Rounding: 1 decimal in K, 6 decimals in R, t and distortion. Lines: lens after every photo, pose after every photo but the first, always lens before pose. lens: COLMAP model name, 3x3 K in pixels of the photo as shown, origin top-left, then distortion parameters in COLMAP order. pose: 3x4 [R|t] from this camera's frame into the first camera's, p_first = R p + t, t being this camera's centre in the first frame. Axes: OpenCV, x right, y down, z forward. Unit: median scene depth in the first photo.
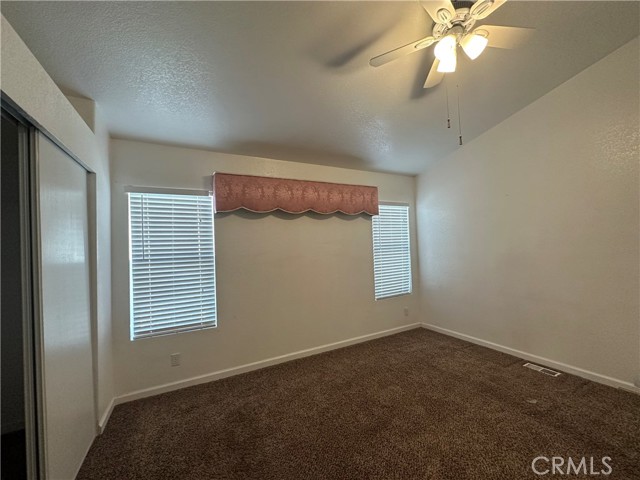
lens RADIAL K [[254.5, 0, 320.0], [0, 254.5, 240.0], [0, 0, 1]] dist [-0.000067, -0.000035]
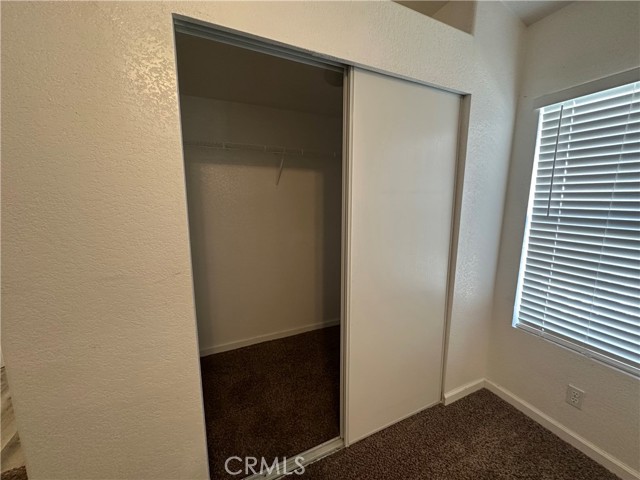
lens RADIAL K [[254.5, 0, 320.0], [0, 254.5, 240.0], [0, 0, 1]] dist [-0.000067, -0.000035]
pose [[-0.045236, 0.196711, -0.979417, -0.051139], [0.029834, 0.980250, 0.195500, -0.006486], [0.998531, -0.020376, -0.050212, 0.488204]]
